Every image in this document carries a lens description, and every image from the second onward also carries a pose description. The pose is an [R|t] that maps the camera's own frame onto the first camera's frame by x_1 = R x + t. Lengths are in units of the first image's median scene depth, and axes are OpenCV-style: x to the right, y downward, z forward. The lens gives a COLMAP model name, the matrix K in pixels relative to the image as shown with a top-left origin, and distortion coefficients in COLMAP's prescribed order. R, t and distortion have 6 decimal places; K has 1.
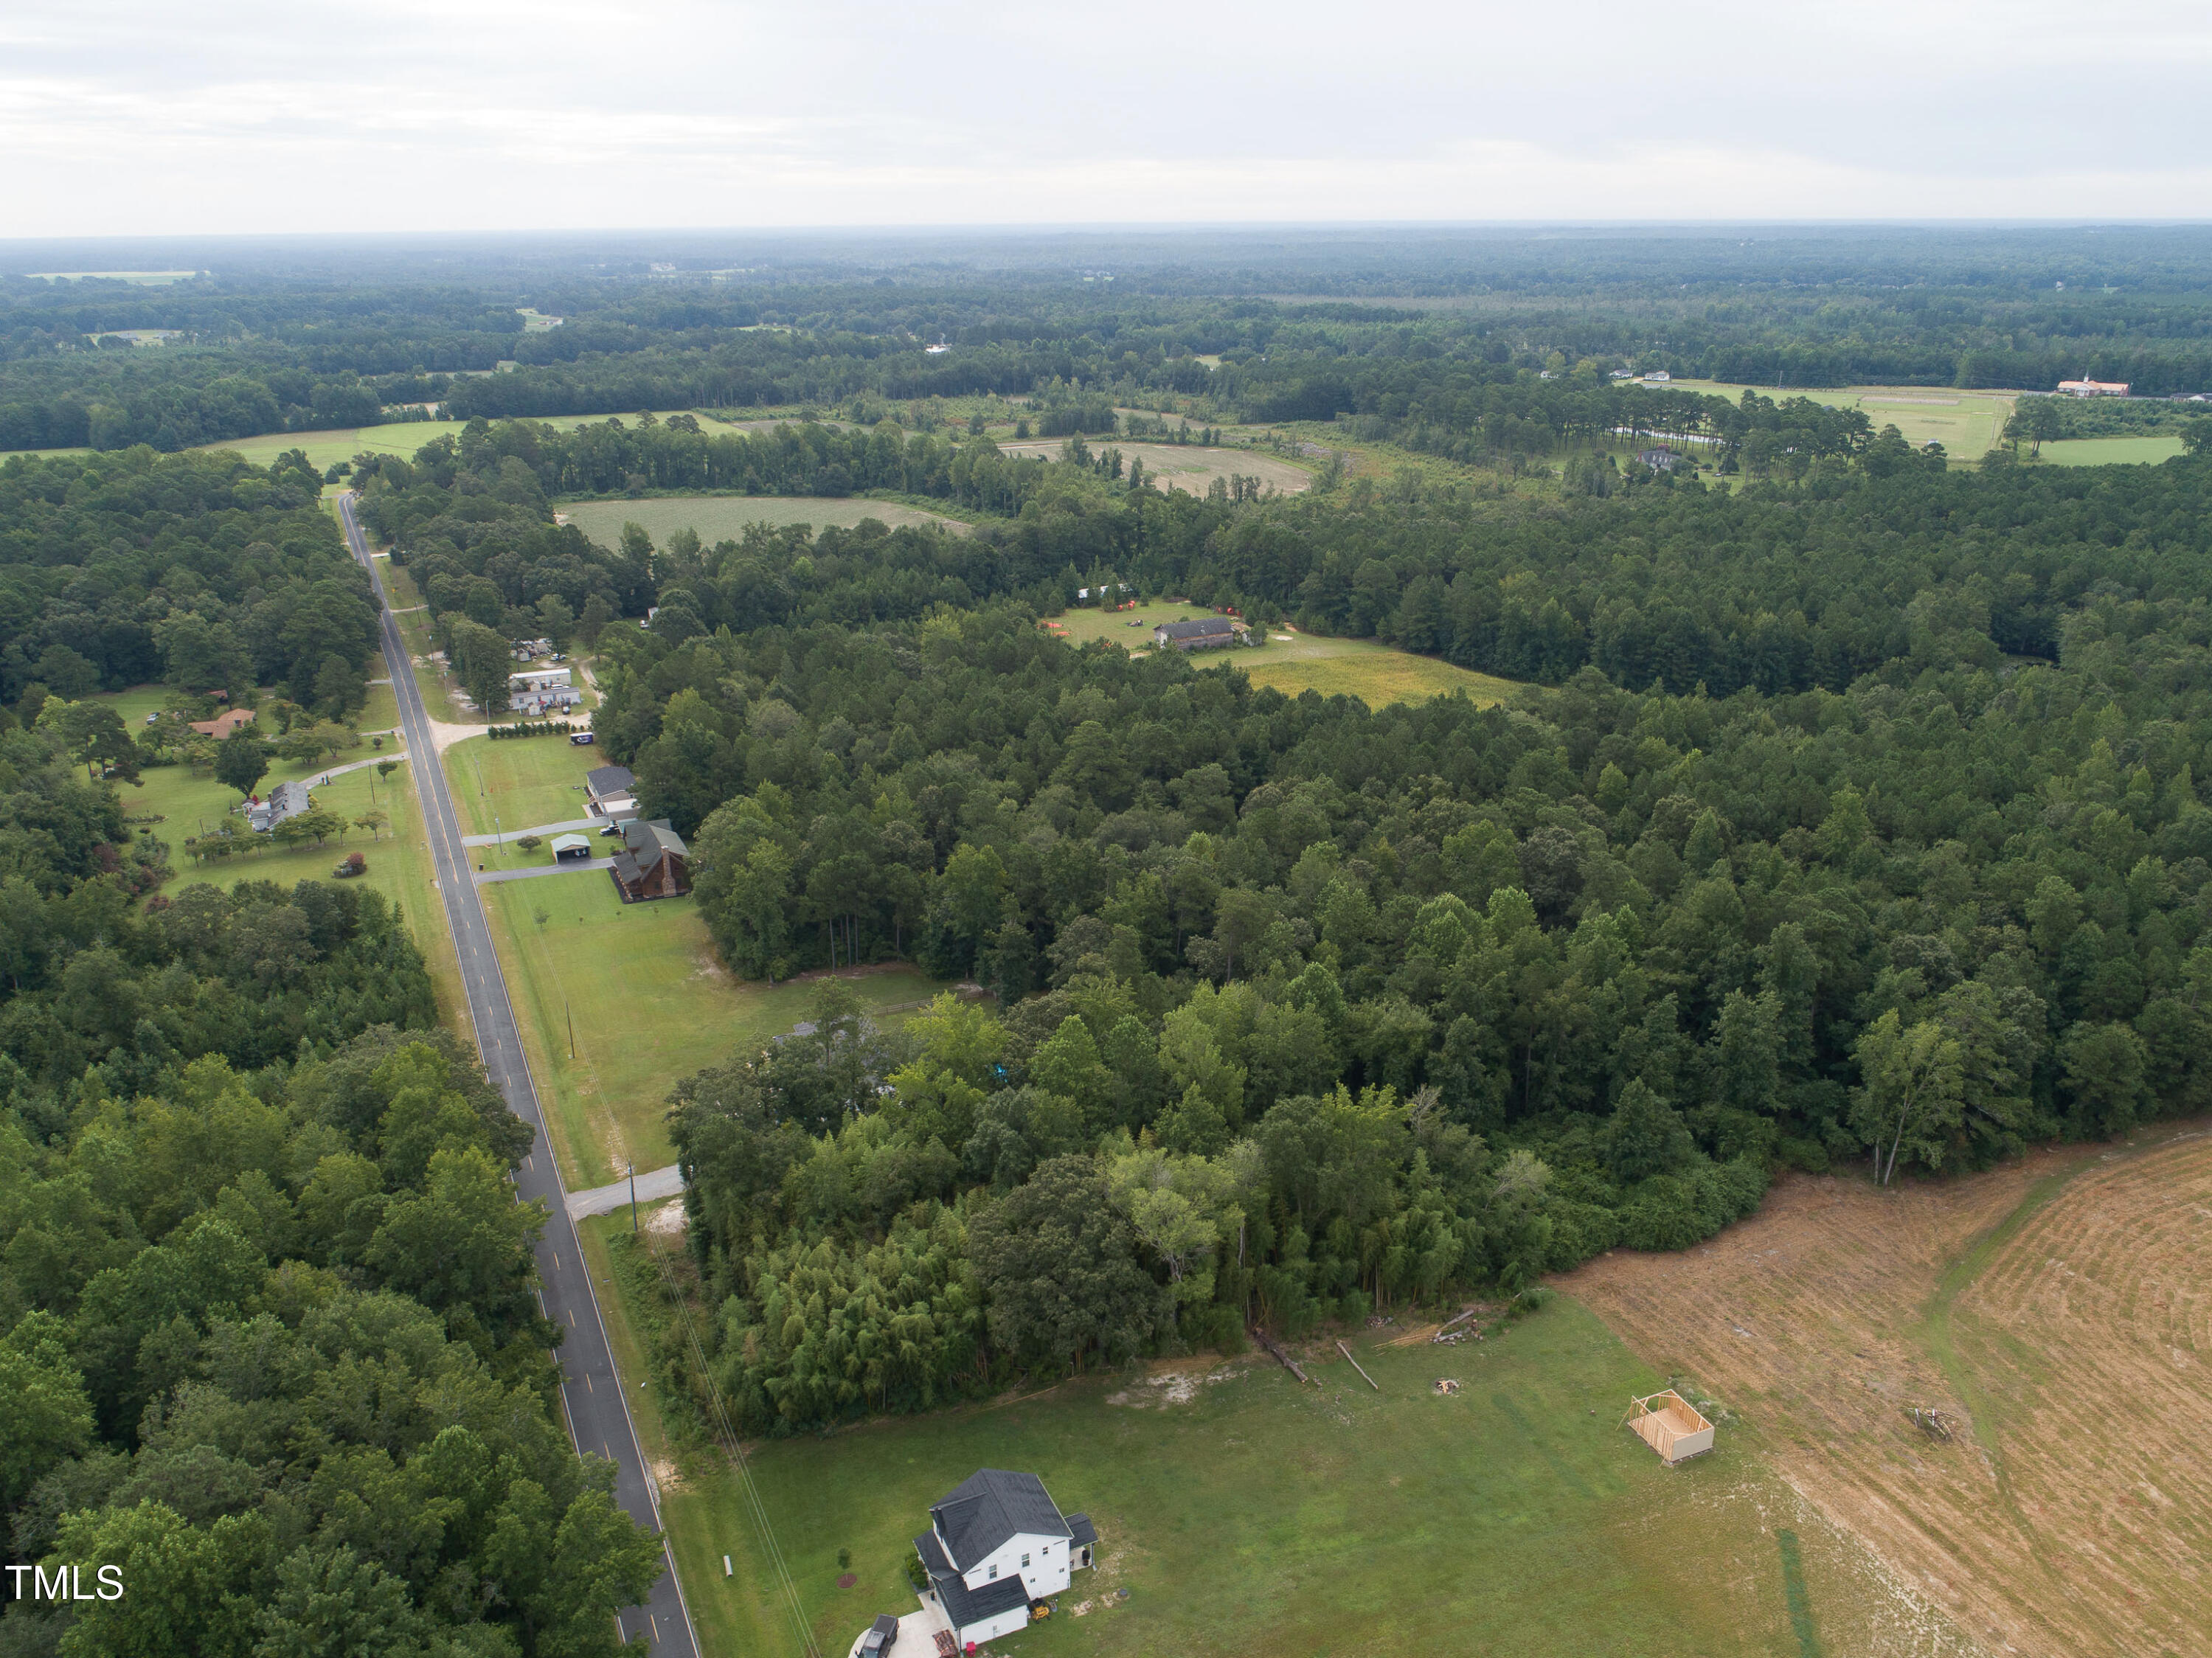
lens RADIAL K [[1680.9, 0, 1103.1], [0, 1680.9, 835.5], [0, 0, 1]] dist [-0.021642, 0.012702]
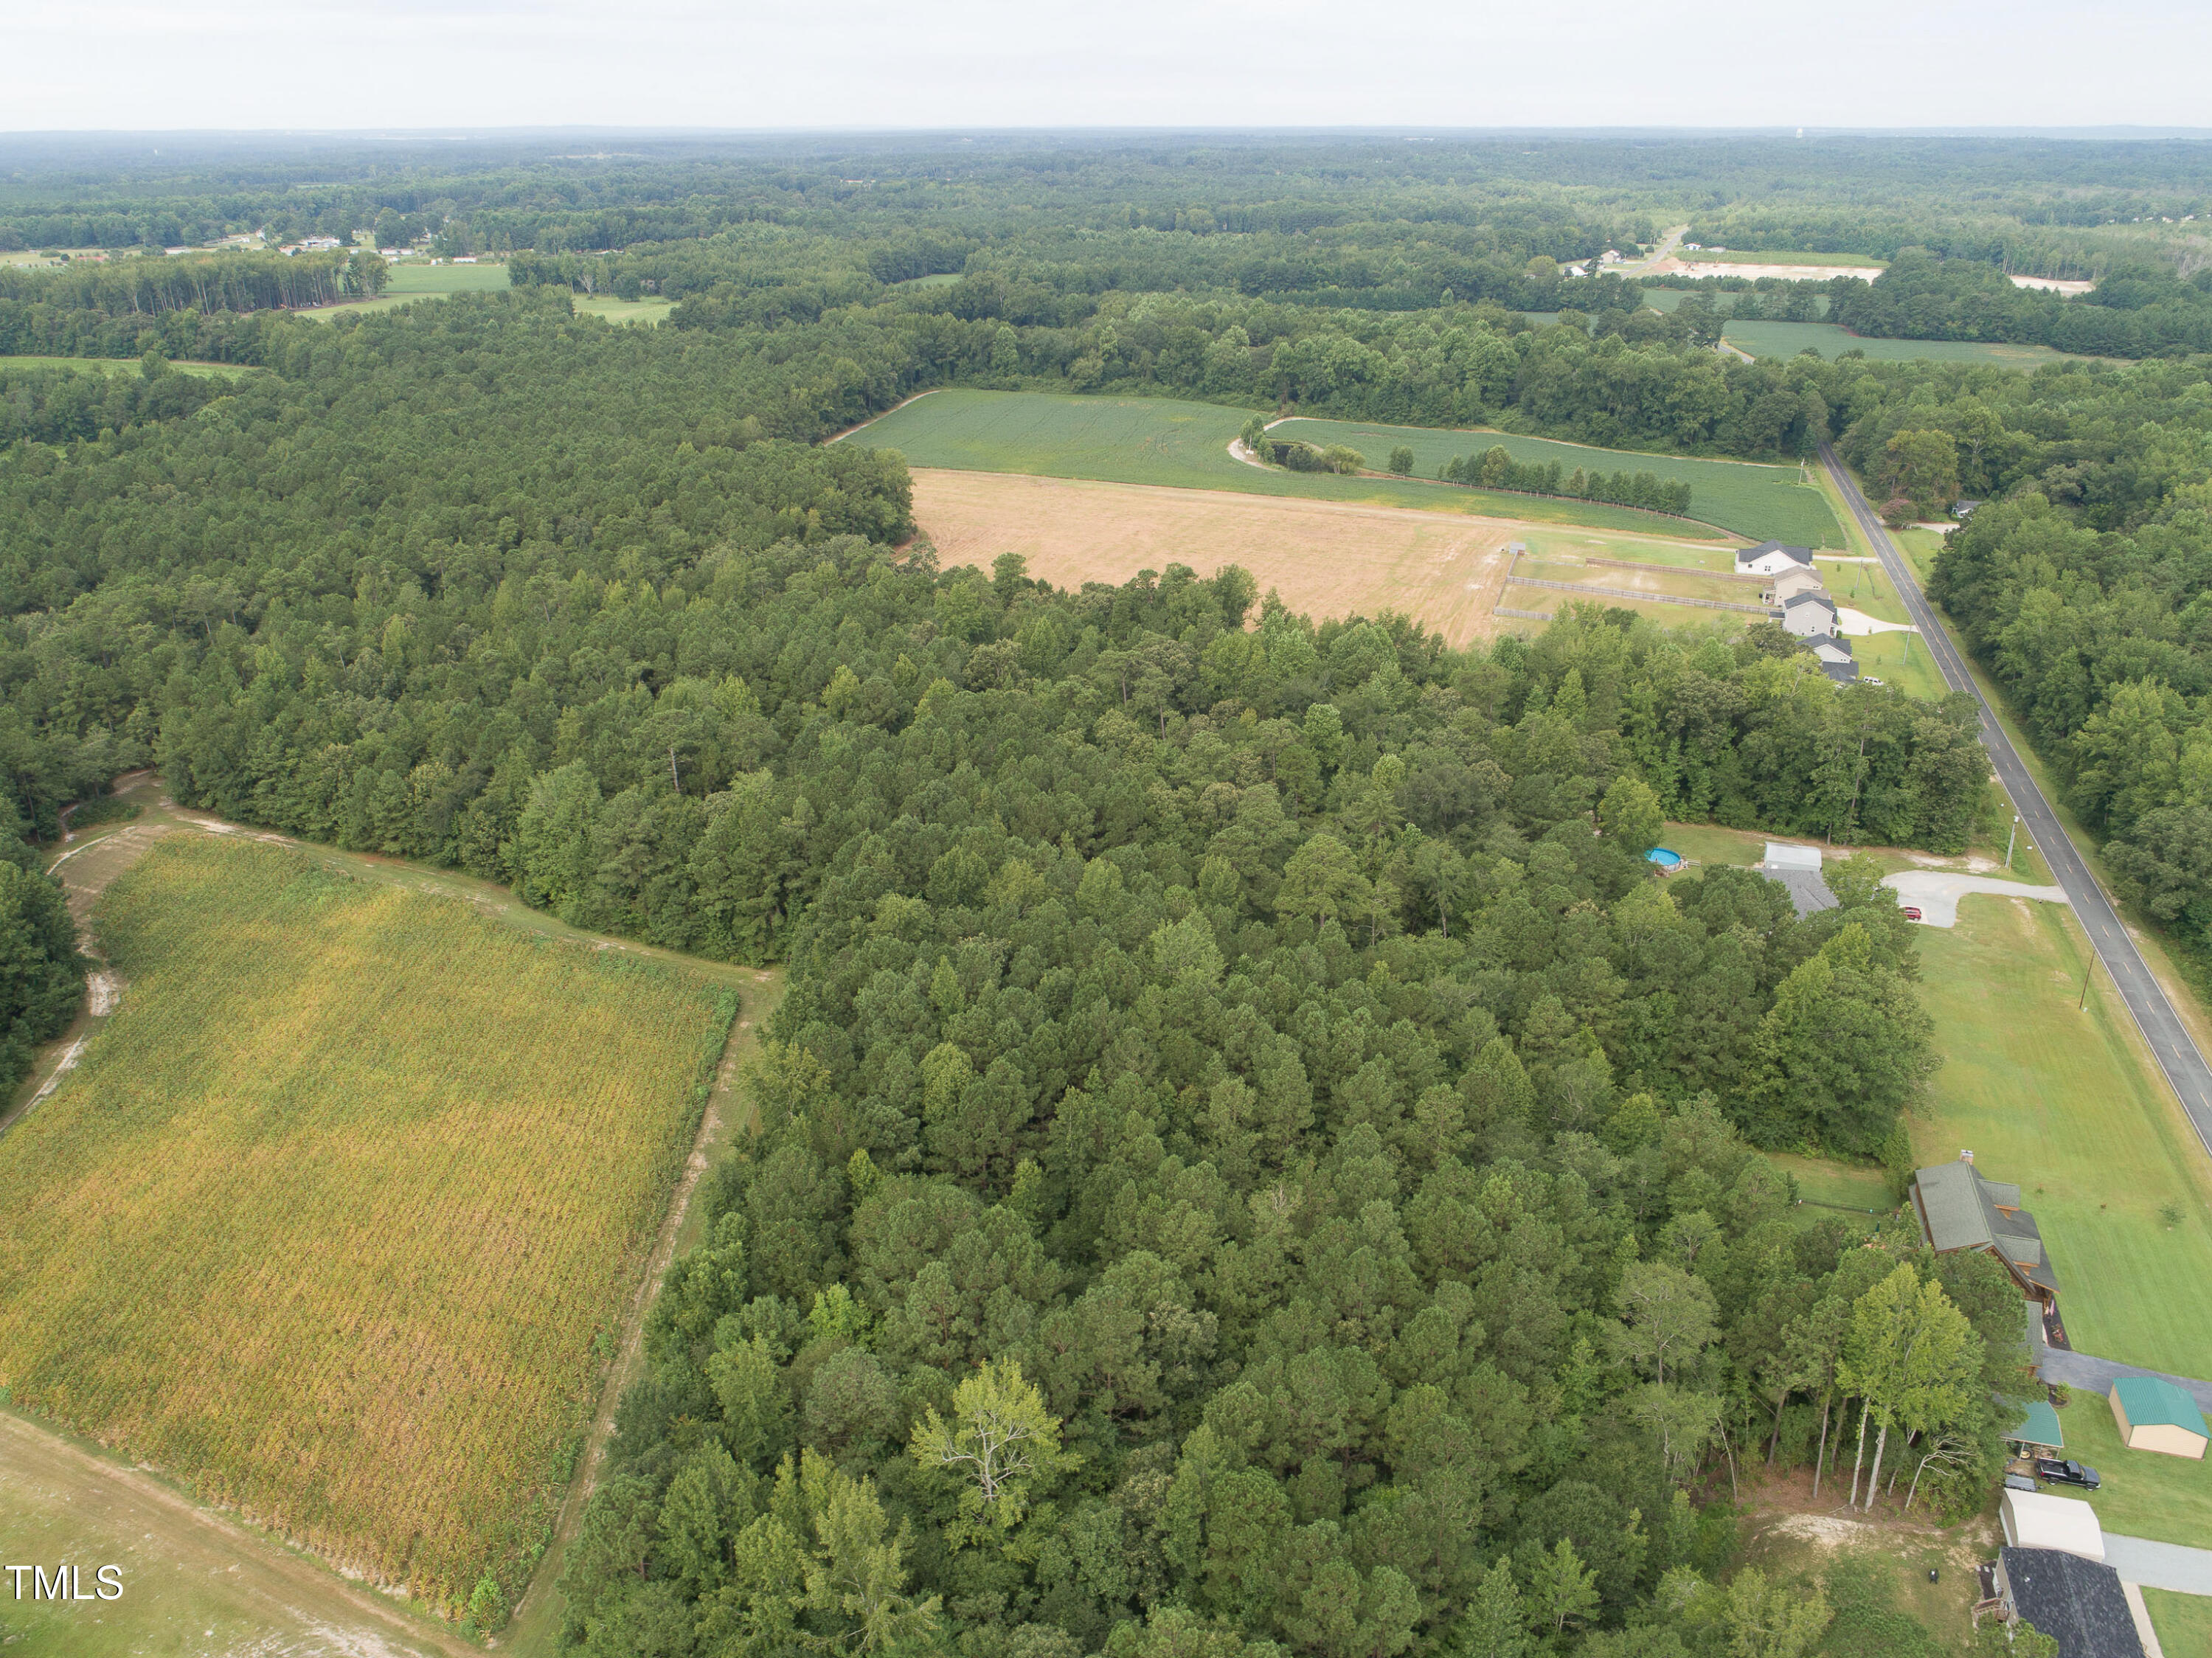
lens RADIAL K [[1680.9, 0, 1105.2], [0, 1680.9, 828.4], [0, 0, 1]] dist [-0.021642, 0.012702]
pose [[-0.756654, -0.245657, 0.605910, -0.226259], [0.235503, 0.762121, 0.603084, -0.322665], [-0.609929, 0.599019, -0.518809, 0.894306]]
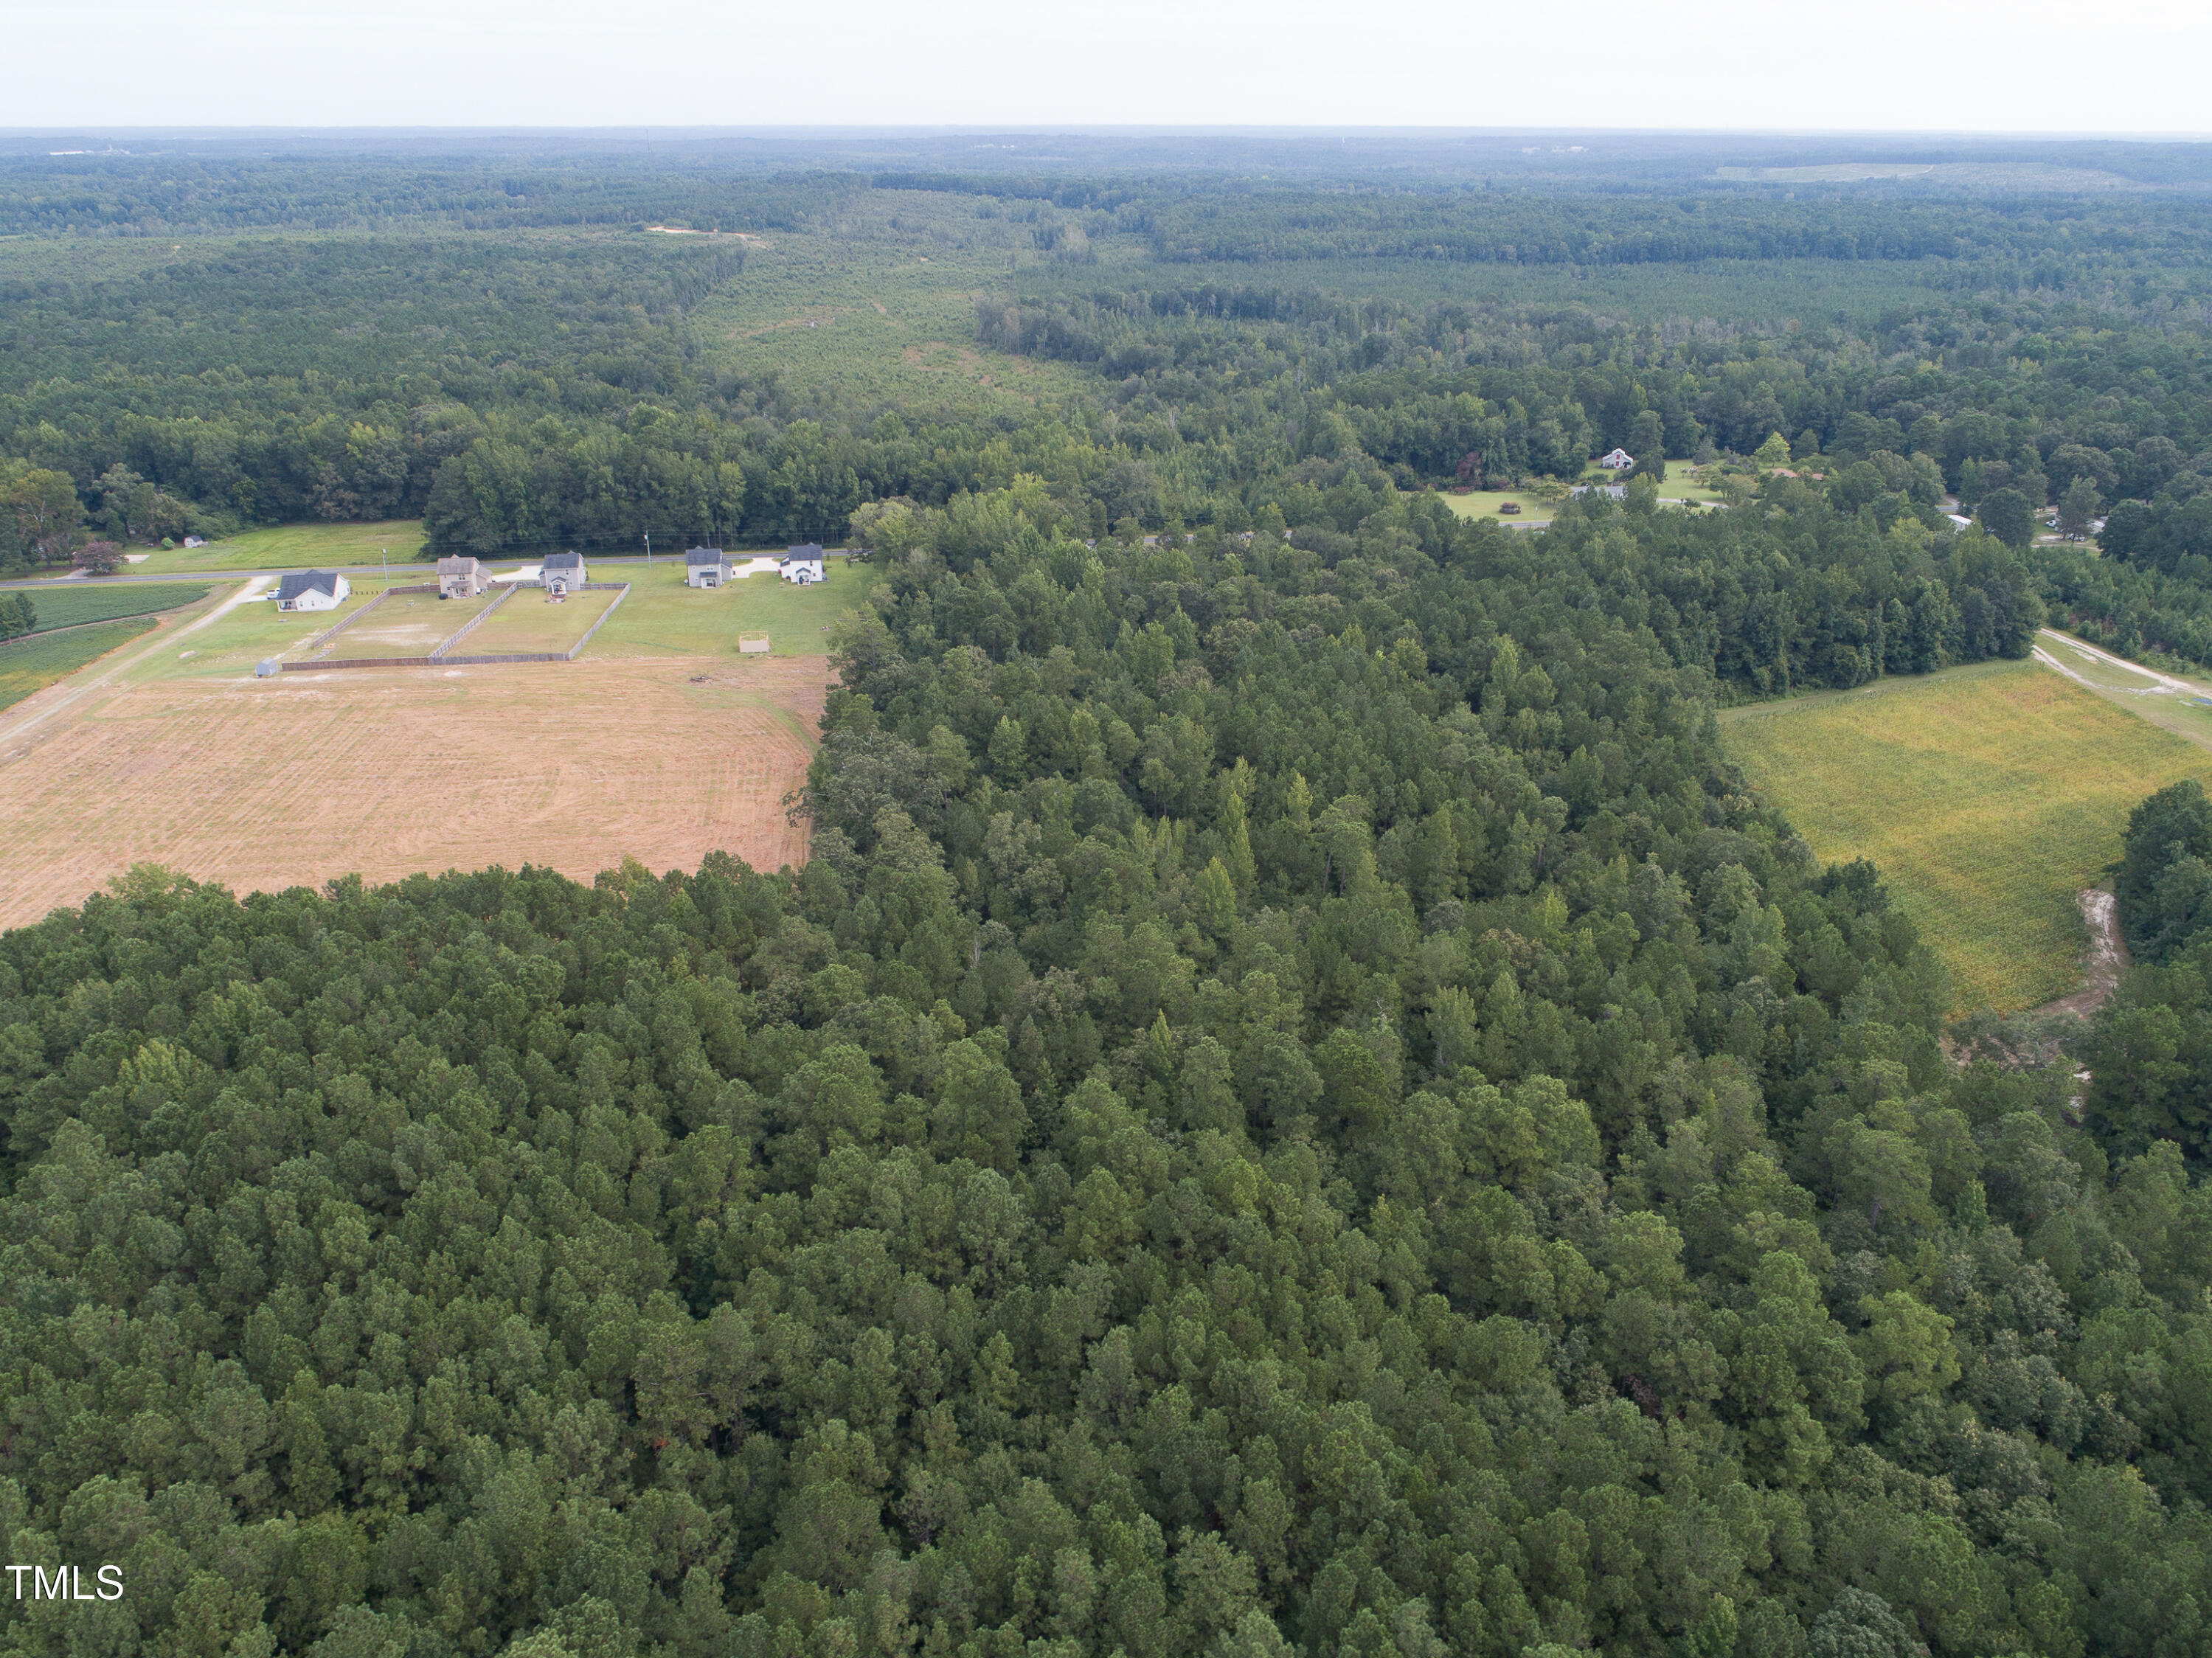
lens RADIAL K [[1680.9, 0, 1102.4], [0, 1680.9, 834.0], [0, 0, 1]] dist [-0.021642, 0.012702]
pose [[-0.262738, 0.387631, -0.883579, 0.810202], [-0.334423, 0.822402, 0.460235, -0.225041], [0.905058, 0.416410, -0.086443, 0.599029]]
